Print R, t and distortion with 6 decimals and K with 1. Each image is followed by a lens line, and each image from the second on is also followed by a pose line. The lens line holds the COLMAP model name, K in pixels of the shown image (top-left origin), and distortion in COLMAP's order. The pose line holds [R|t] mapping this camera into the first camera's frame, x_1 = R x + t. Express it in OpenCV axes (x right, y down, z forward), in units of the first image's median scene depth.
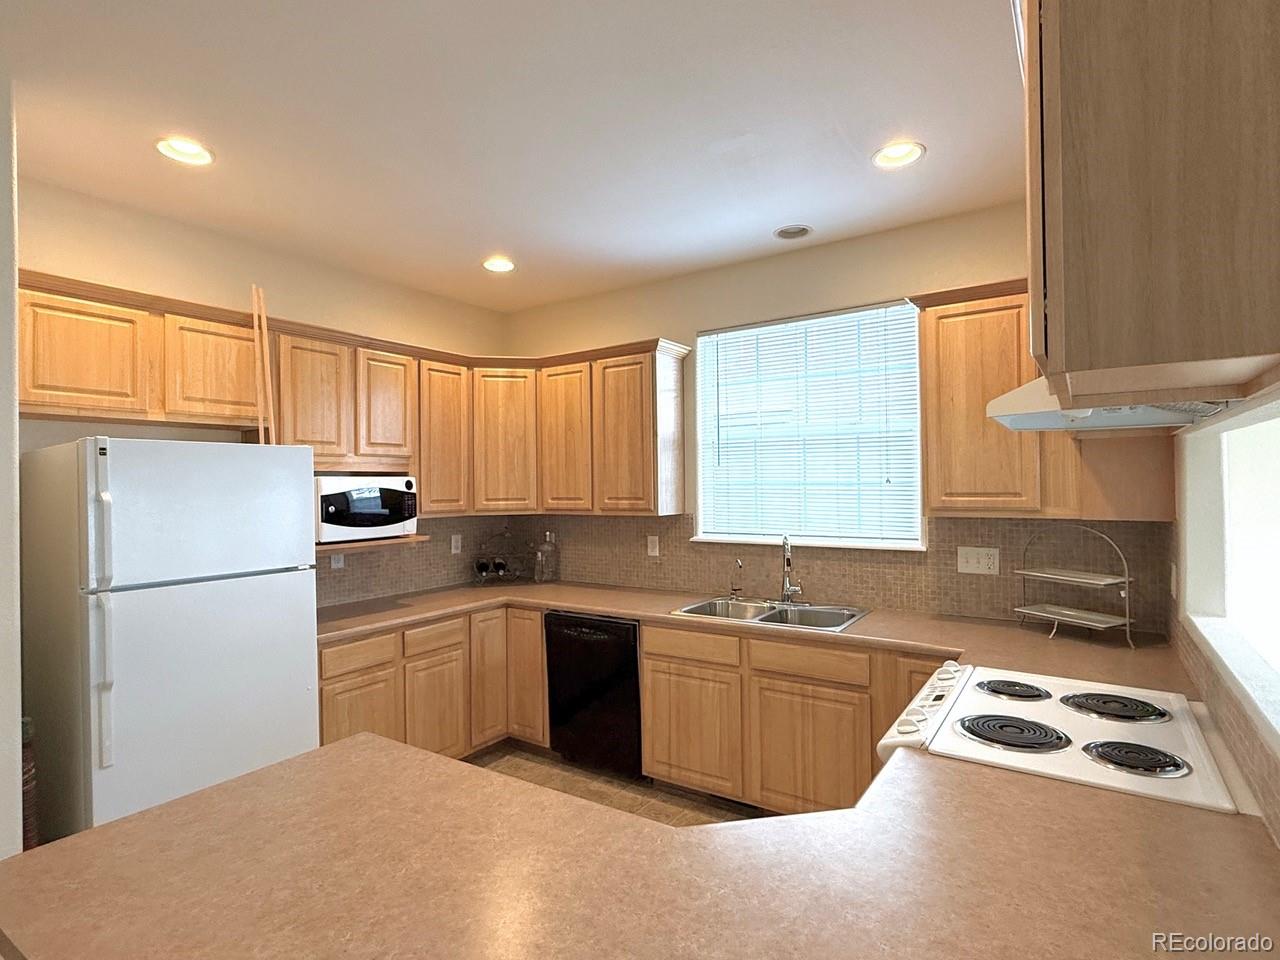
lens RADIAL K [[659.0, 0, 636.3], [0, 659.0, 481.7], [0, 0, 1]] dist [0.003698, -0.003472]
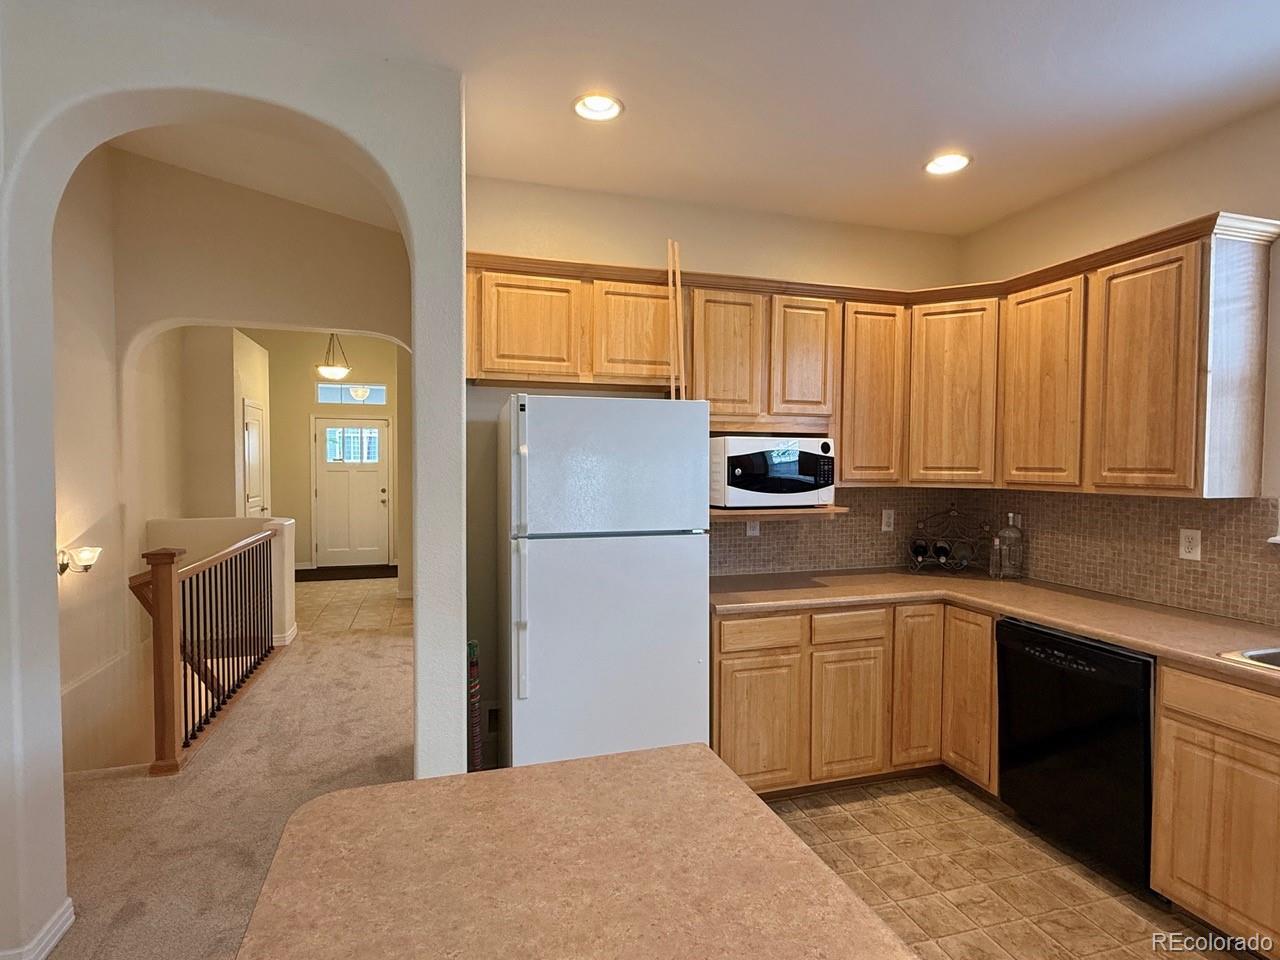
lens RADIAL K [[659.0, 0, 636.2], [0, 659.0, 484.3], [0, 0, 1]] dist [0.003698, -0.003472]
pose [[0.778240, 0.038241, -0.626801, 0.007096], [-0.011920, 0.998864, 0.046141, 0.017163], [0.627854, -0.028437, 0.777812, 0.179616]]
